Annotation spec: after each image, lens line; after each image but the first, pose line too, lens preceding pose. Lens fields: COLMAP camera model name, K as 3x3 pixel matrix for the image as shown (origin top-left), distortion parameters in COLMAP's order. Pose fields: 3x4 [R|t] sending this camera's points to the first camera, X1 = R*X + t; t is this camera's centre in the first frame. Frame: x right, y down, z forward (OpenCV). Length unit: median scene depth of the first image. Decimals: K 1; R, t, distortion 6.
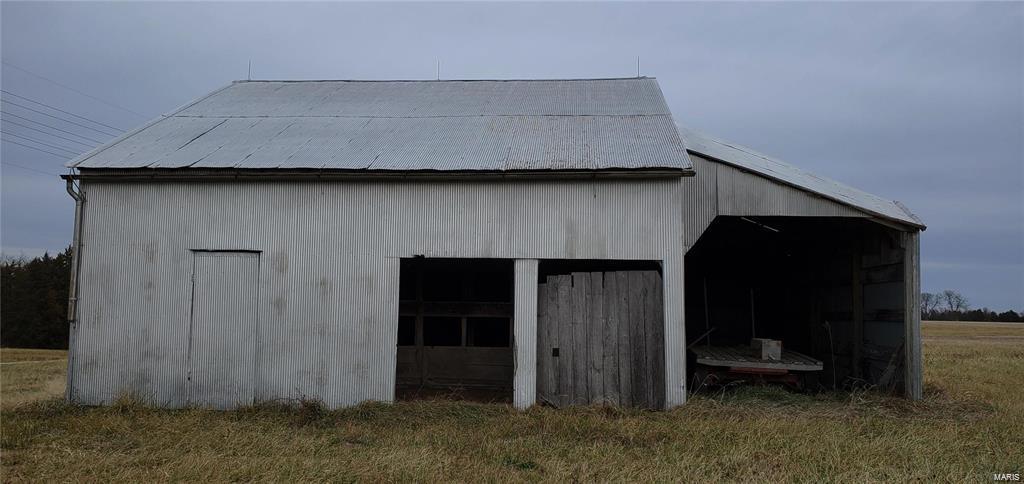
lens RADIAL K [[753.5, 0, 512.1], [0, 753.5, 243.7], [0, 0, 1]] dist [0.008473, -0.038387]
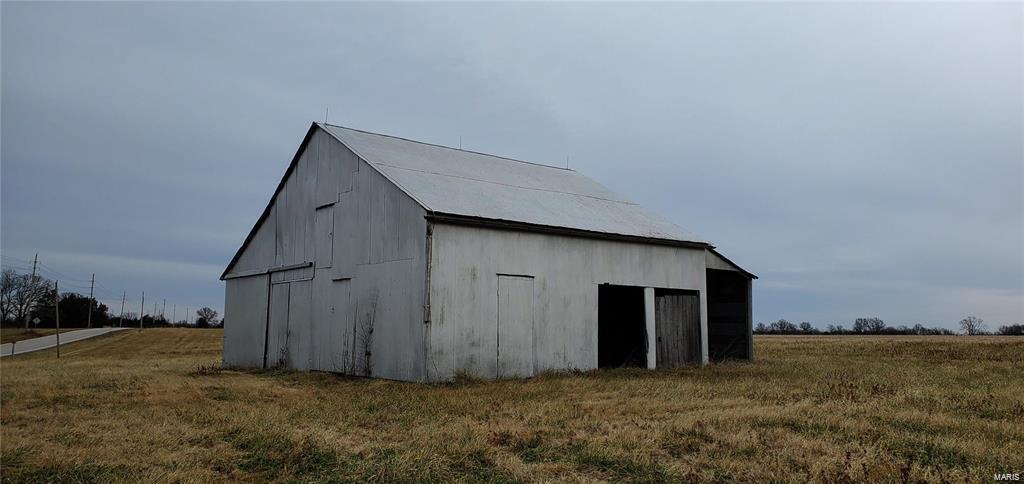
lens RADIAL K [[753.5, 0, 507.9], [0, 753.5, 232.6], [0, 0, 1]] dist [0.008473, -0.038387]
pose [[0.759931, 0.079138, 0.645169, -1.402517], [-0.052334, 0.996788, -0.060626, 0.017101], [-0.647894, 0.012307, 0.761631, -0.149947]]
